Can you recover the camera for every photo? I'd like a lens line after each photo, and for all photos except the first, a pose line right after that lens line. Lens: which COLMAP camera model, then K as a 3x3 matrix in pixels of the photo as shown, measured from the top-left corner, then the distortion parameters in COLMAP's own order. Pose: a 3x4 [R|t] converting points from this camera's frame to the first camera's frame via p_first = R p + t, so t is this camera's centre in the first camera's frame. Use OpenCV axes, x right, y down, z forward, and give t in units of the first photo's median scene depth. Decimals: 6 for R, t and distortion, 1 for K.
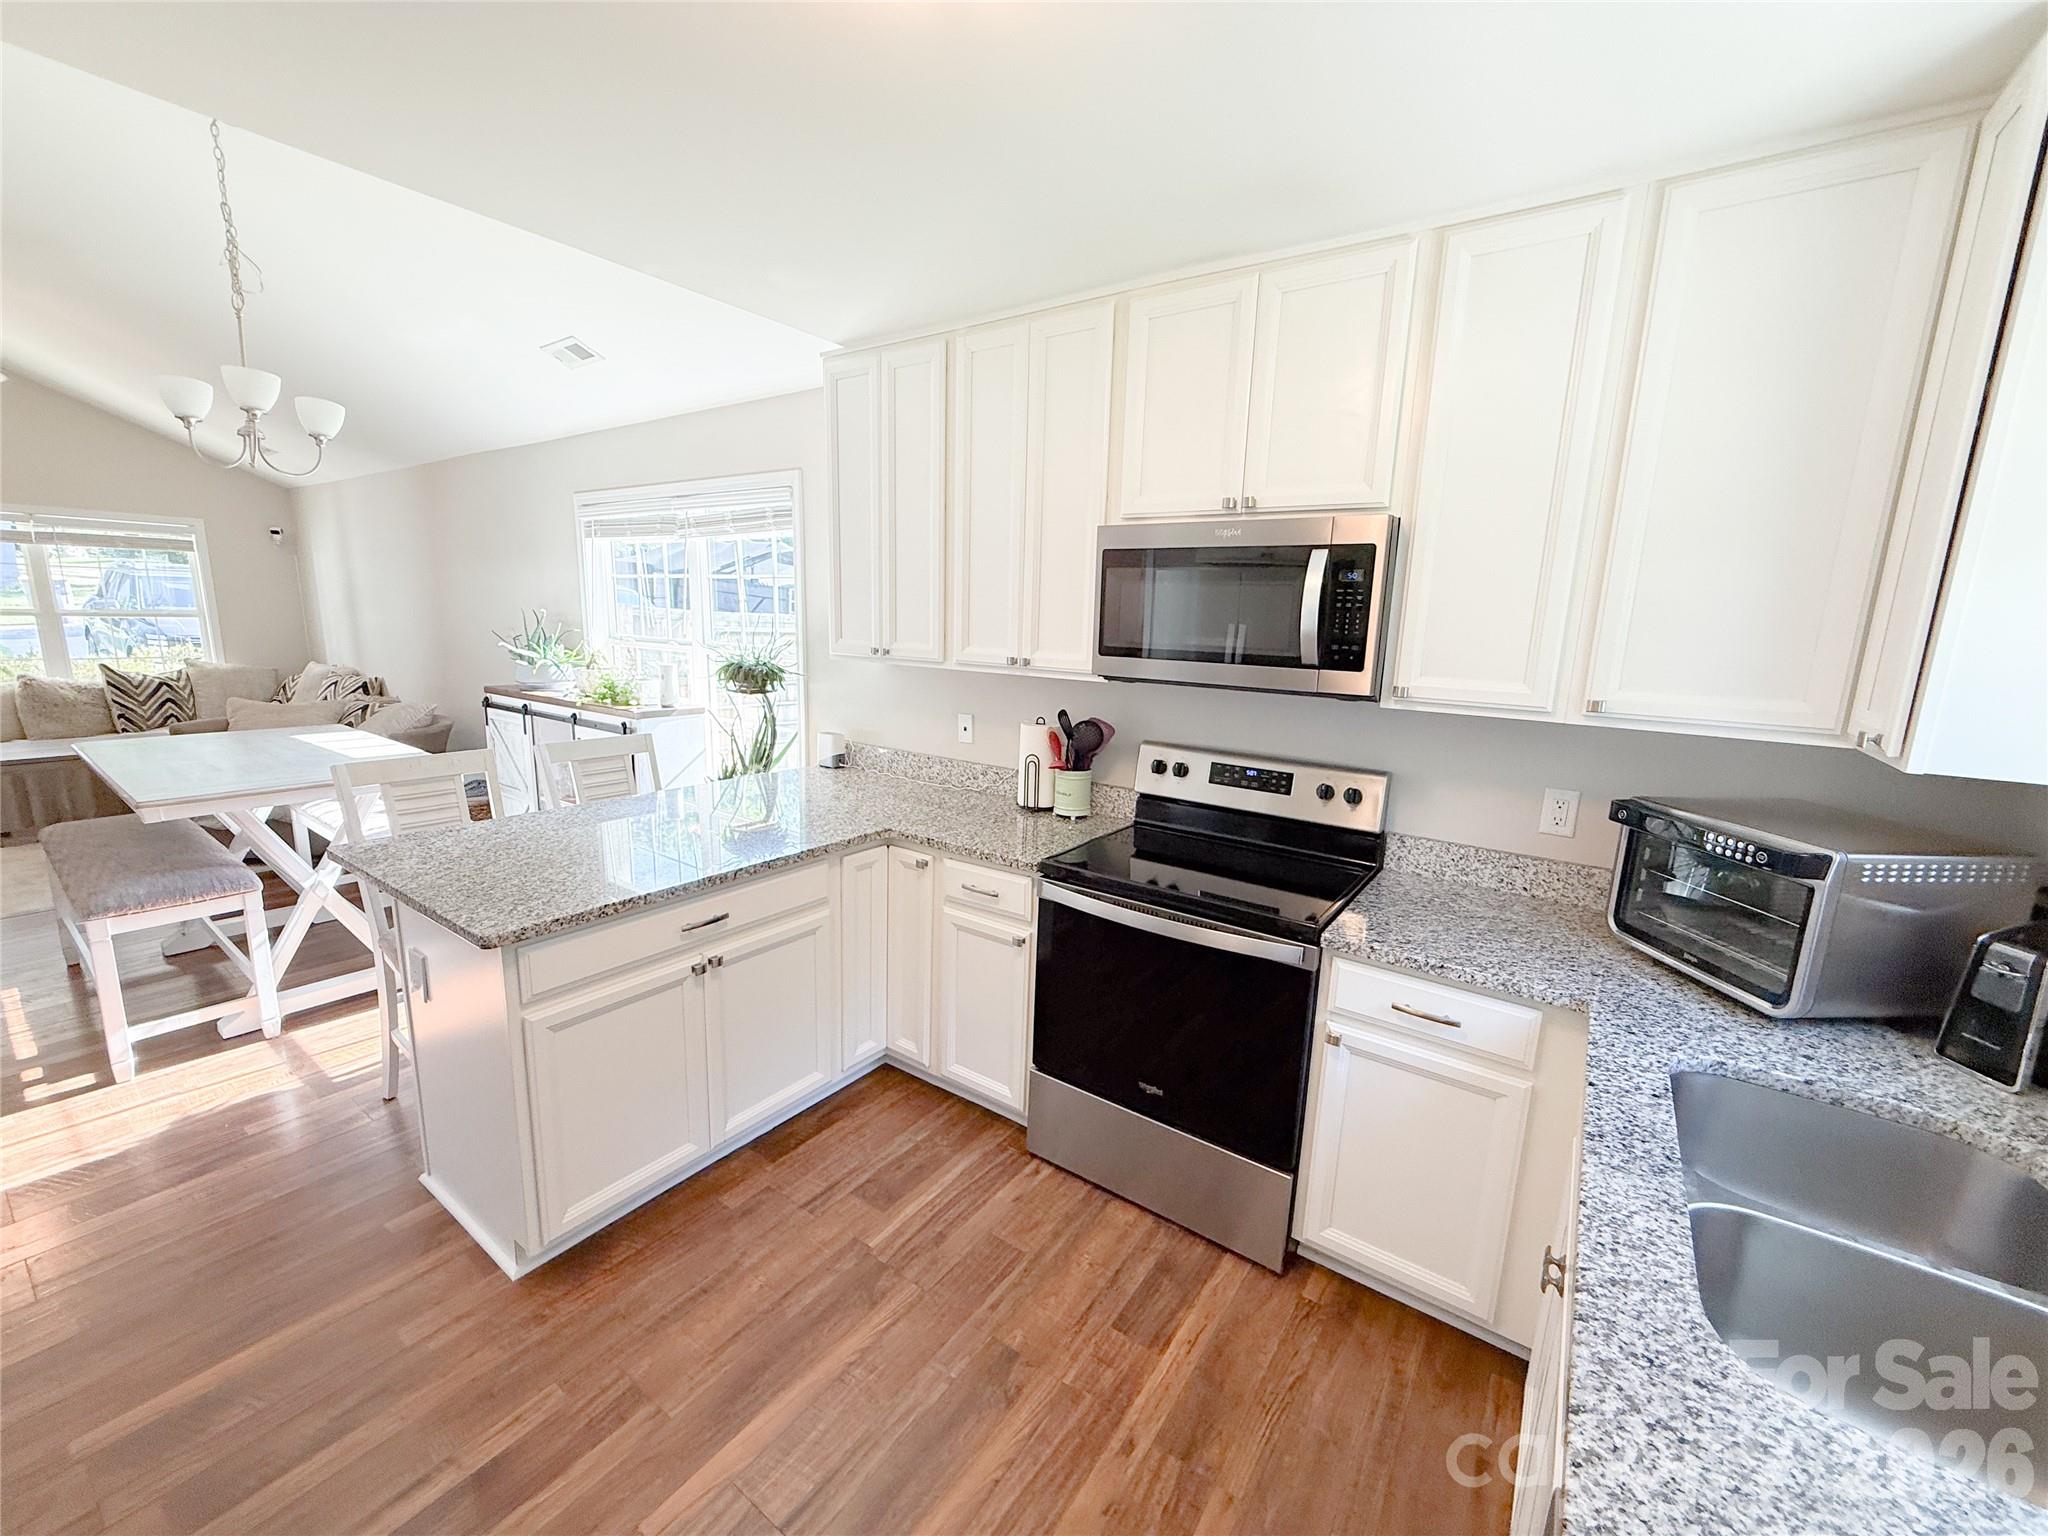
lens RADIAL K [[814.9, 0, 1021.5], [0, 814.9, 768.6], [0, 0, 1]] dist [0.001663, -0.000403]
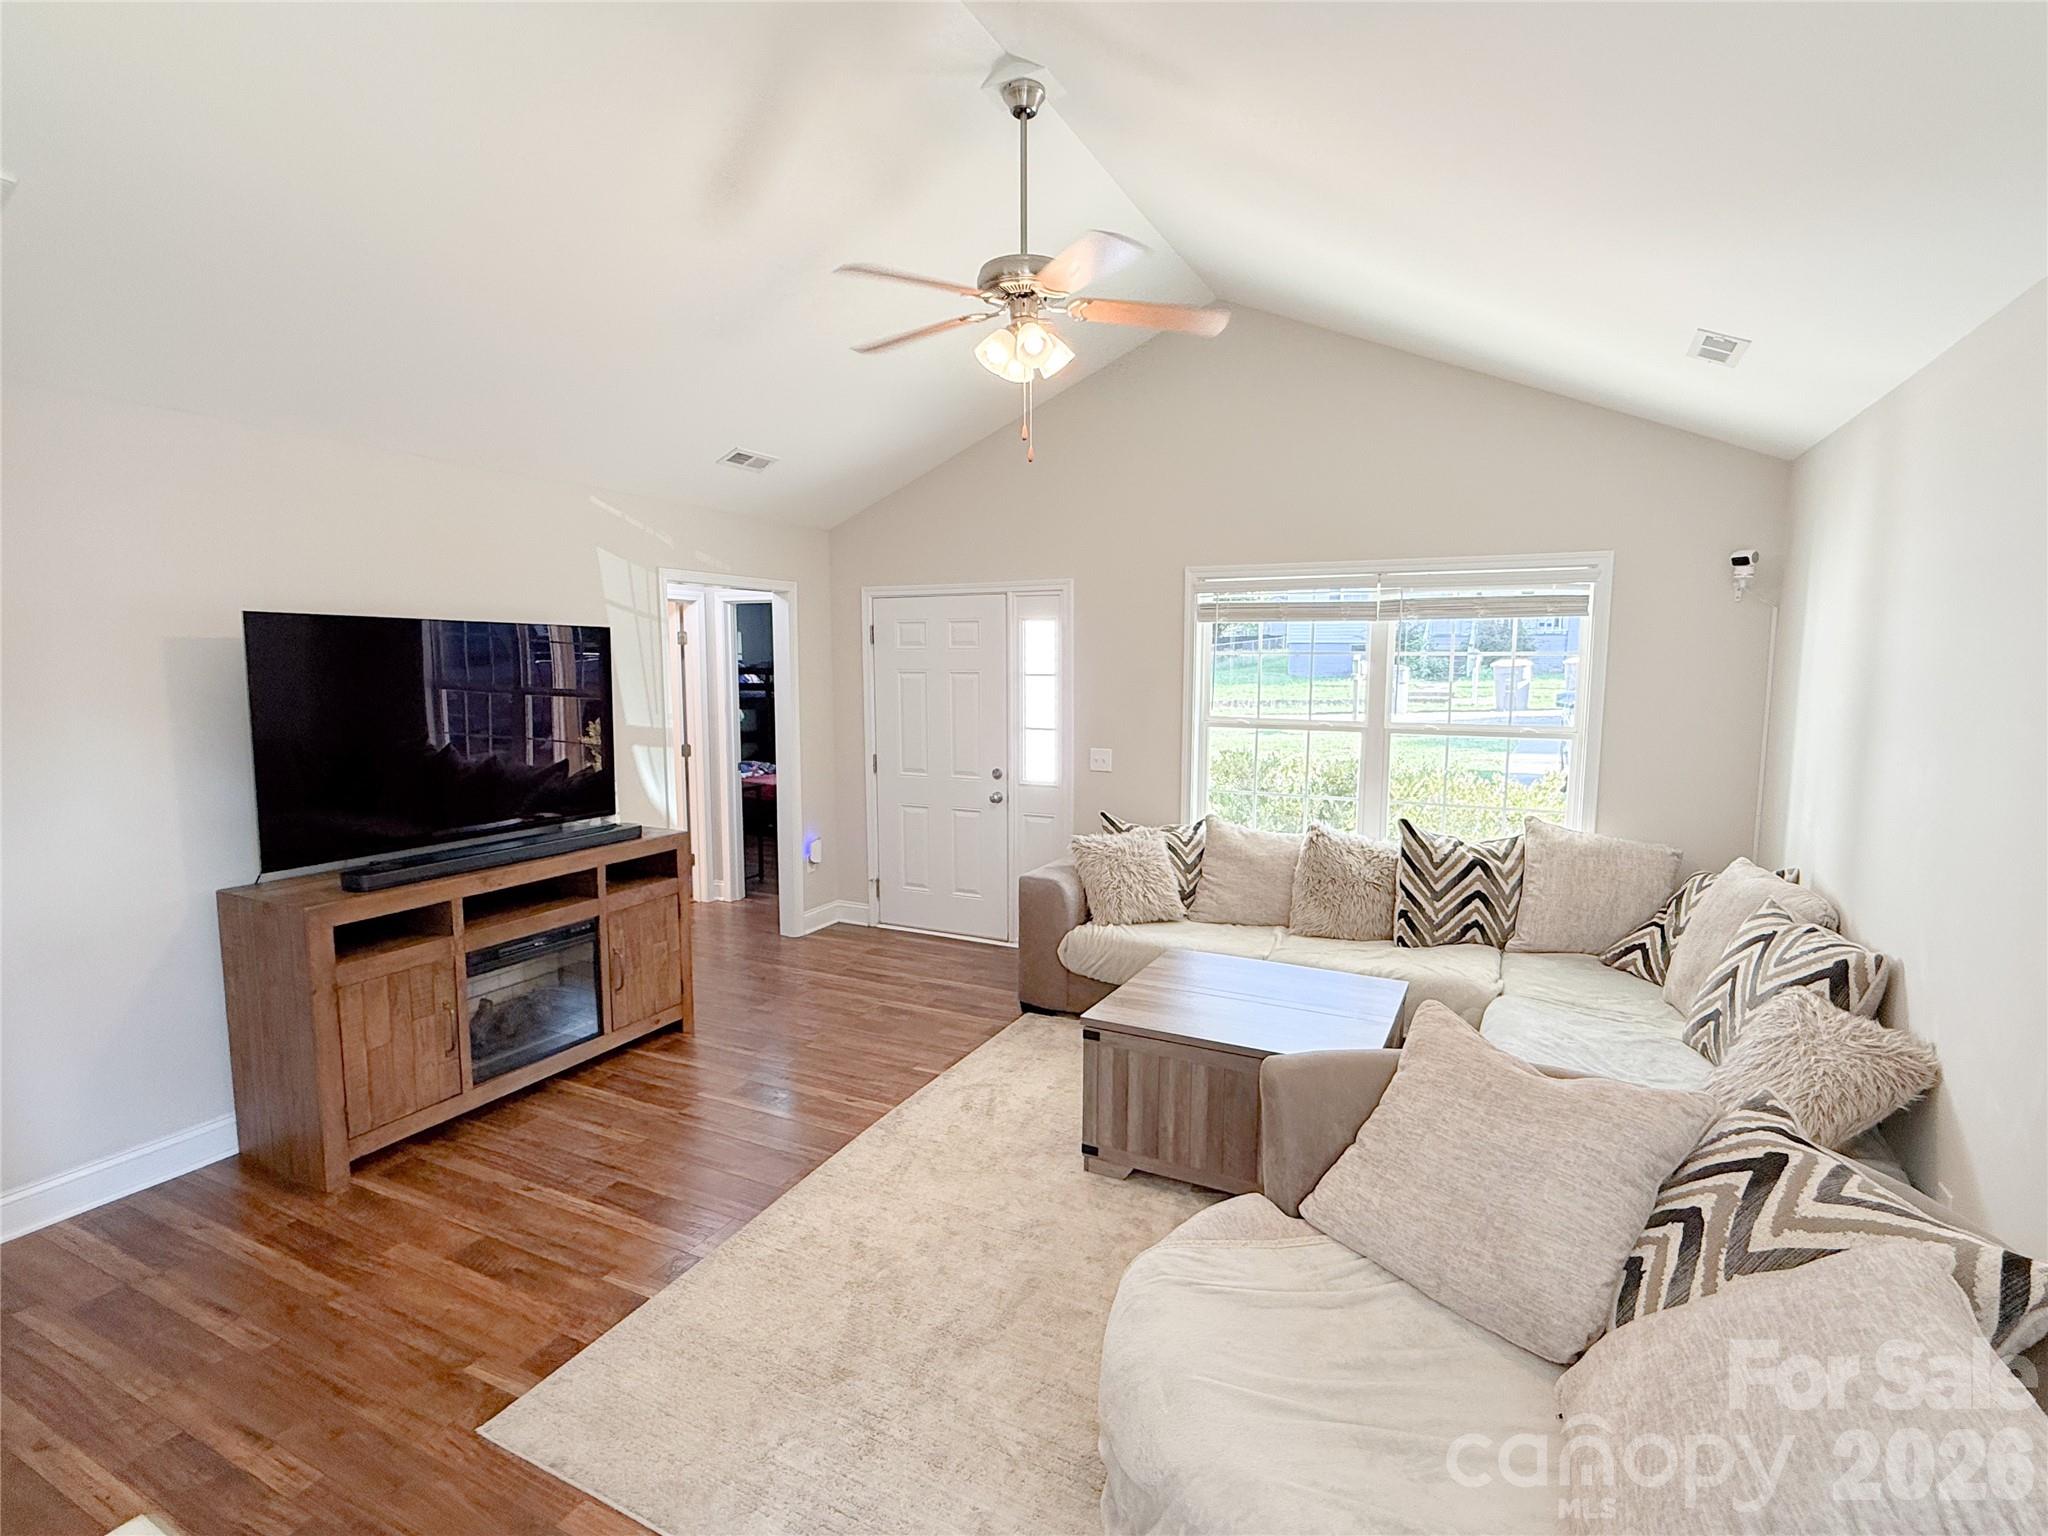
lens RADIAL K [[990.5, 0, 1024.3], [0, 990.5, 772.9], [0, 0, 1]] dist [0.002811, -0.000343]
pose [[0.151359, 0.084511, -0.984860, -1.085339], [-0.185823, 0.981008, 0.055622, -0.336391], [0.970855, 0.174591, 0.164189, 1.396448]]
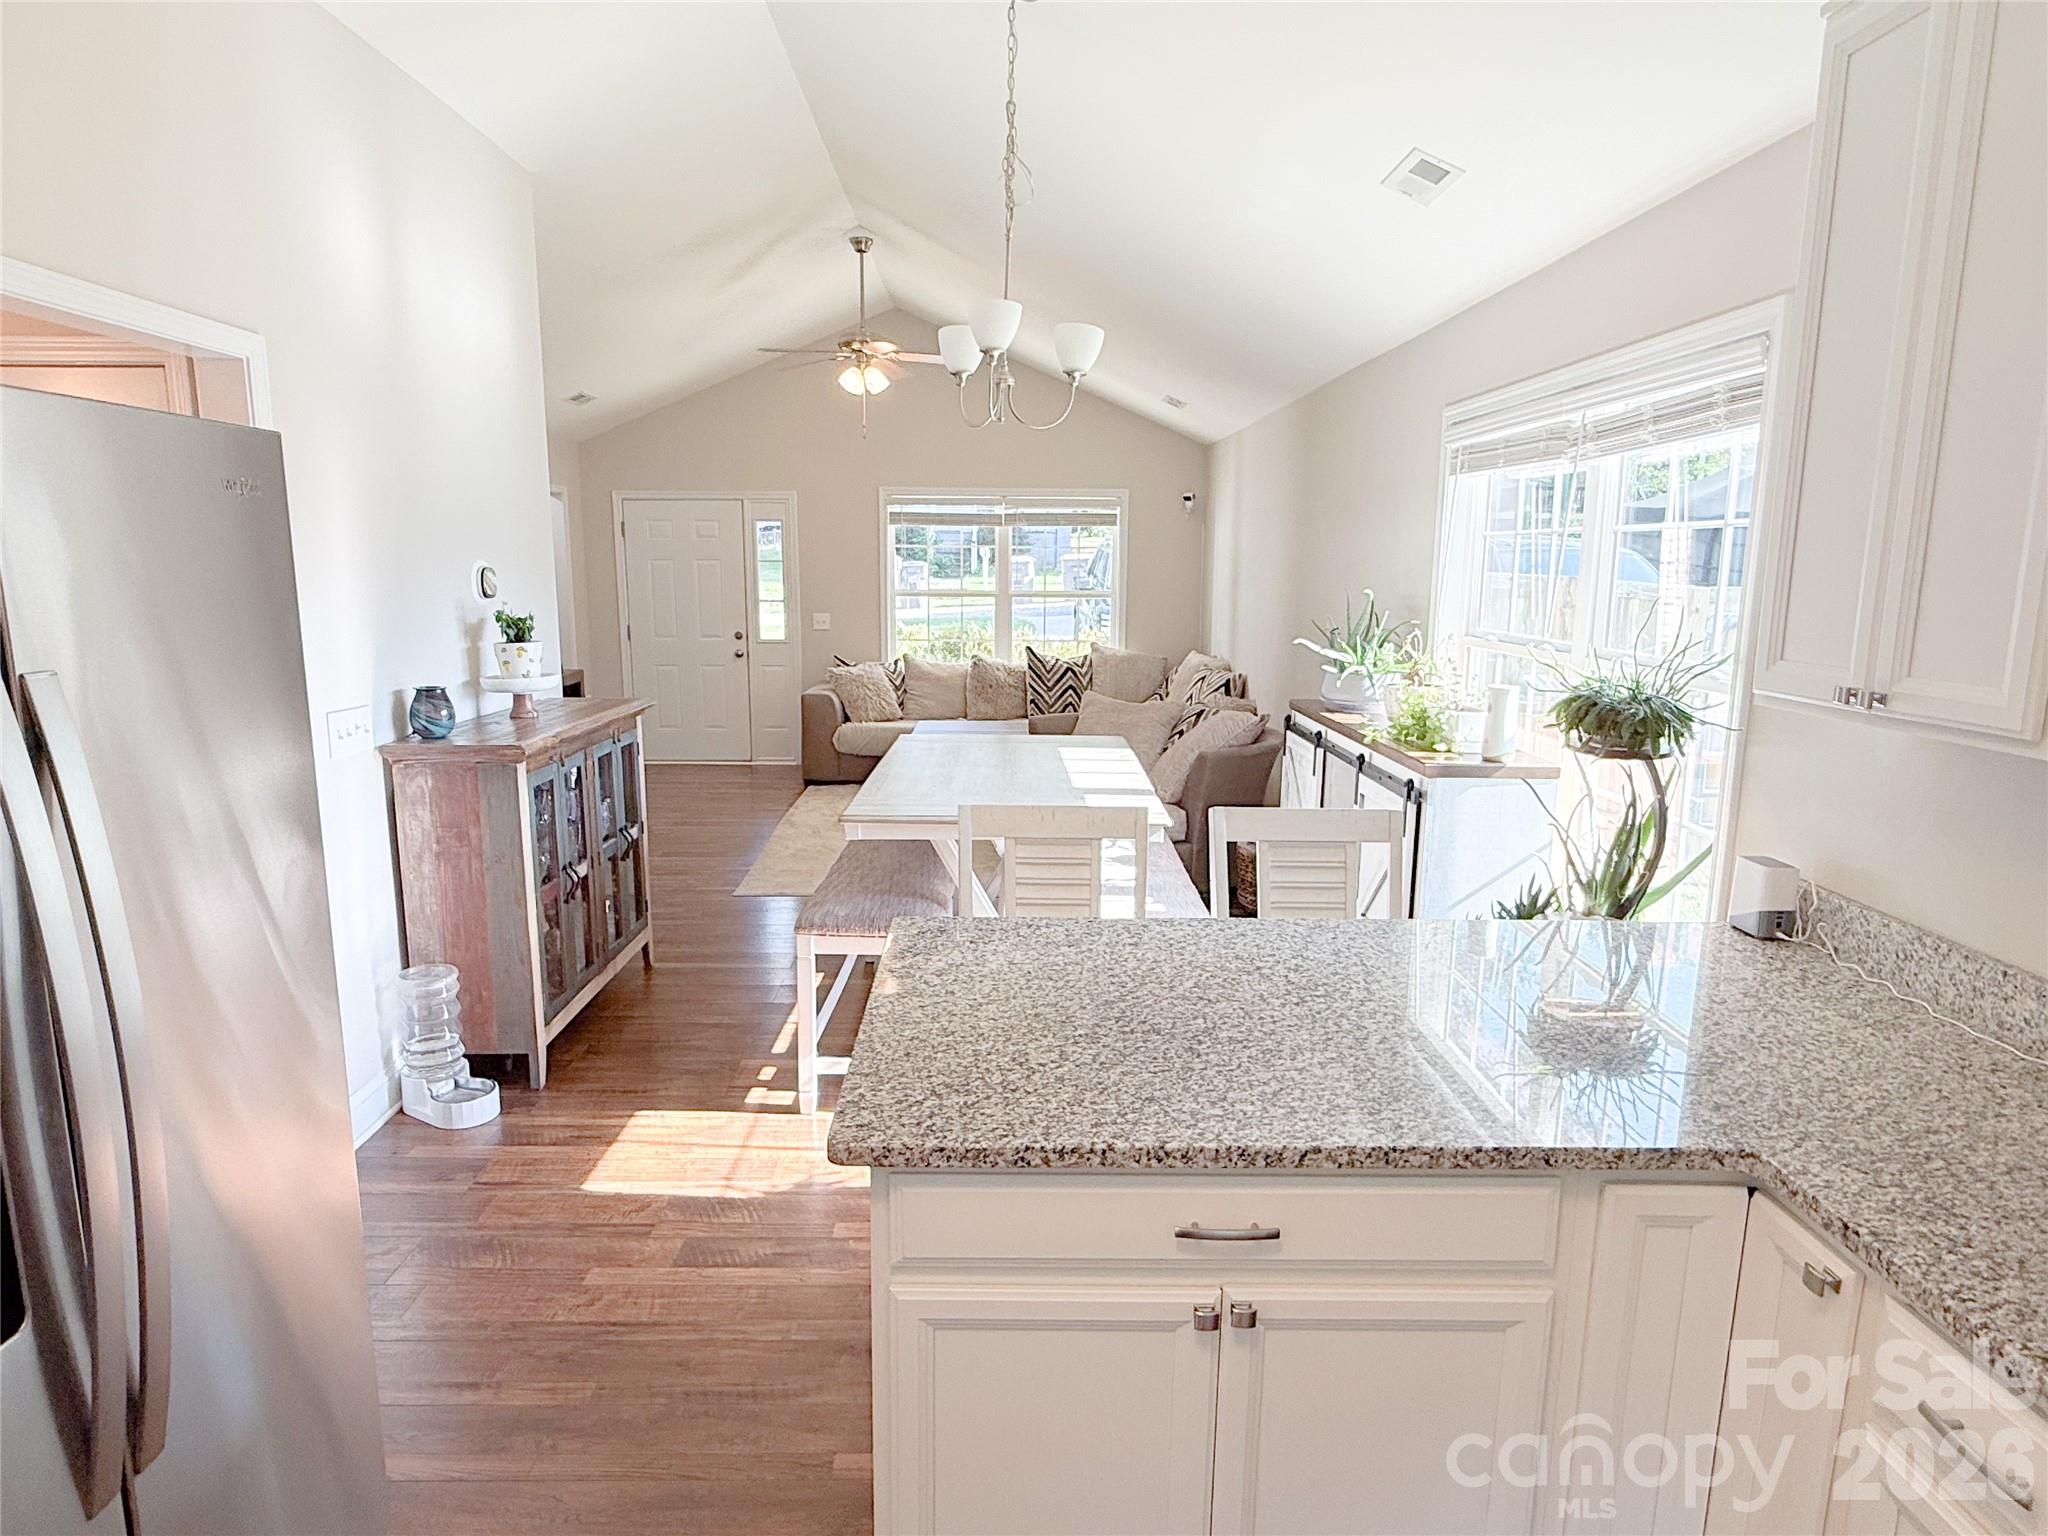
lens RADIAL K [[1213.3, 0, 1008.6], [0, 1213.3, 776.3], [0, 0, 1]] dist [-0.004070, 0.001009]
pose [[0.584768, 0.117884, -0.802590, 0.068435], [-0.143251, 0.988842, 0.040868, -0.071192], [0.798452, 0.091073, 0.595130, 0.317214]]
